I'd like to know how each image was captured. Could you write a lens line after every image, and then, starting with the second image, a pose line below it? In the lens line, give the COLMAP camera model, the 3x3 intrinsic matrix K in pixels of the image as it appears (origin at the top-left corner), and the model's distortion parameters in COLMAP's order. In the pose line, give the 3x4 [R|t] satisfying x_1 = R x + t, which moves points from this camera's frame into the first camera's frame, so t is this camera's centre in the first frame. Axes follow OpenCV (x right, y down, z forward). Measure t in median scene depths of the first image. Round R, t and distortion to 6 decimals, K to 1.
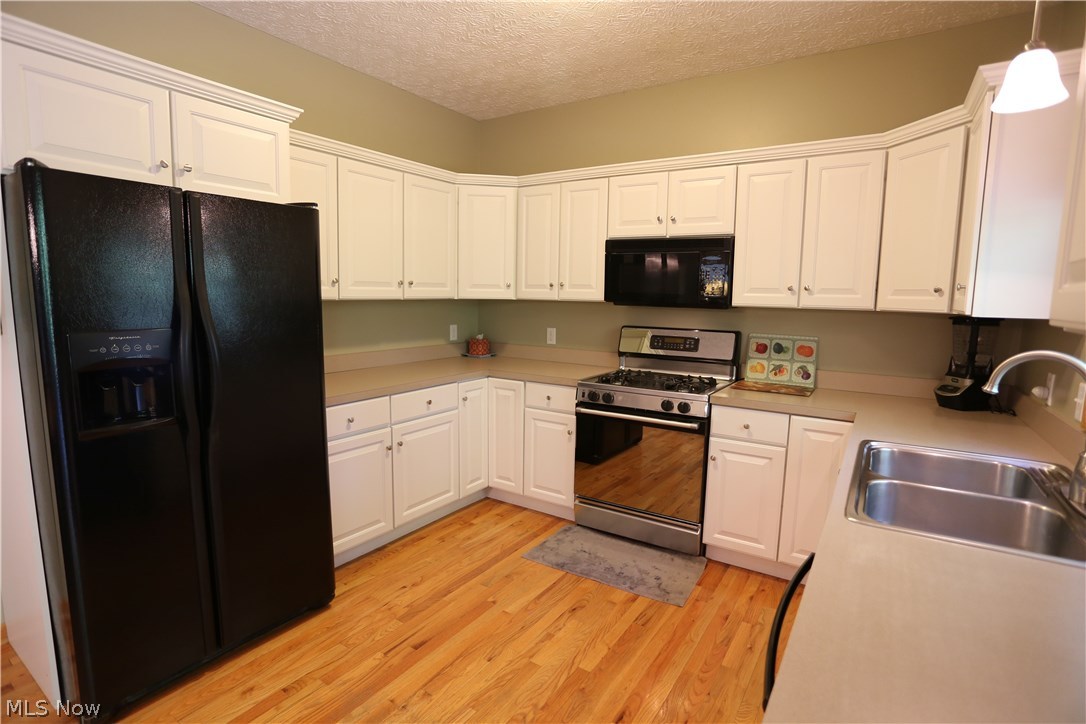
lens RADIAL K [[535.0, 0, 543.0], [0, 535.0, 362.0], [0, 0, 1]] dist [-0.083029, 0.036090]
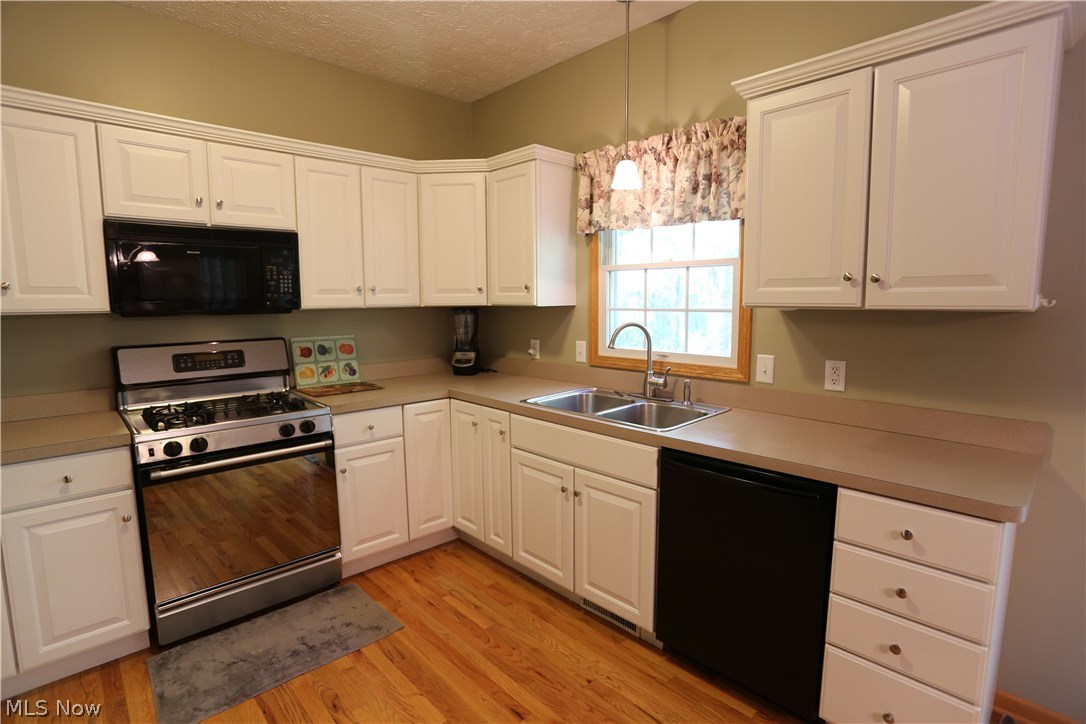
lens RADIAL K [[535.0, 0, 543.0], [0, 535.0, 362.0], [0, 0, 1]] dist [-0.083029, 0.036090]
pose [[0.221729, -0.133677, 0.965902, -0.433190], [0.130909, 0.985672, 0.106362, -0.056246], [-0.966281, 0.102861, 0.236051, 0.379757]]
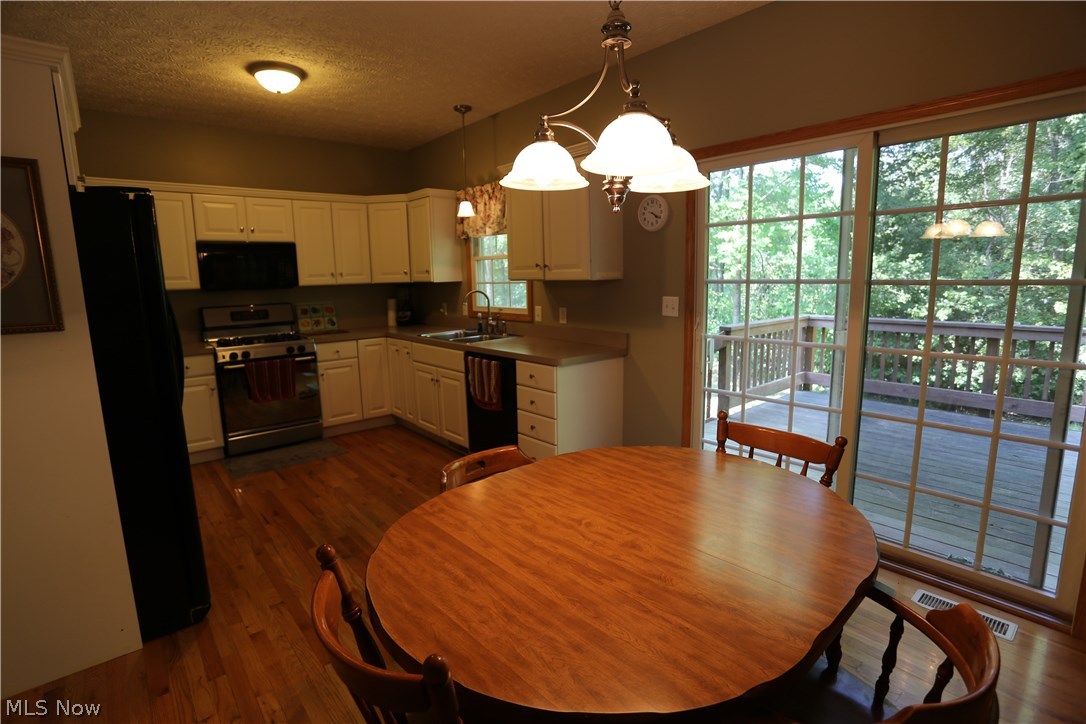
lens RADIAL K [[535.0, 0, 543.0], [0, 535.0, 362.0], [0, 0, 1]] dist [-0.083029, 0.036090]
pose [[0.274018, -0.177672, 0.945170, -0.991353], [0.144407, 0.979246, 0.142212, 0.001845], [-0.950821, 0.097521, 0.293988, -0.169292]]
